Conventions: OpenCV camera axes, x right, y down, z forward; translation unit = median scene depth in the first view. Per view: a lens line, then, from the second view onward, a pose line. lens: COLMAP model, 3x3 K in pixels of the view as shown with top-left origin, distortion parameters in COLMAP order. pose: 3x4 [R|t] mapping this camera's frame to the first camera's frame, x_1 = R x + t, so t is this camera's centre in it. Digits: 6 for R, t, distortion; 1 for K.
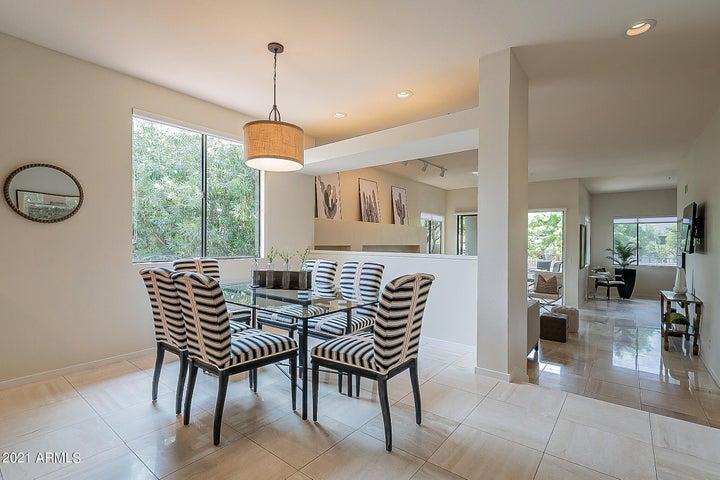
lens RADIAL K [[331.6, 0, 359.4], [0, 331.6, 244.6], [0, 0, 1]] dist [-0.003798, 0.001718]
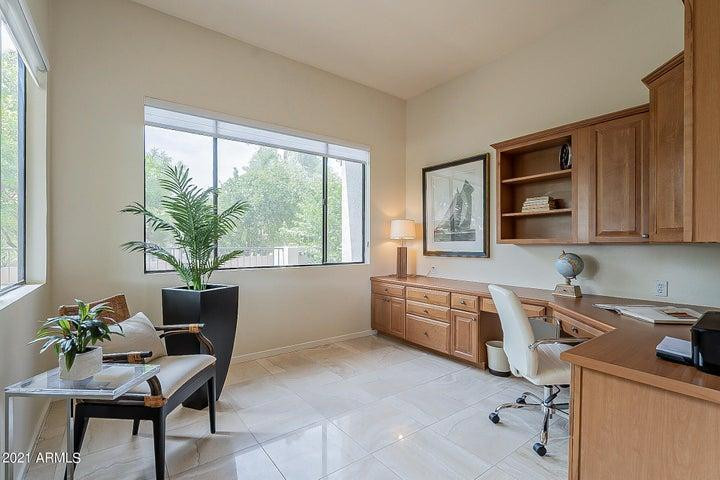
lens RADIAL K [[331.6, 0, 375.1], [0, 331.6, 251.3], [0, 0, 1]] dist [-0.003798, 0.001718]
pose [[0.224530, -0.005002, 0.974454, 0.602457], [0.004770, 0.999980, 0.004034, 0.046542], [-0.974456, 0.003742, 0.224549, 0.834538]]
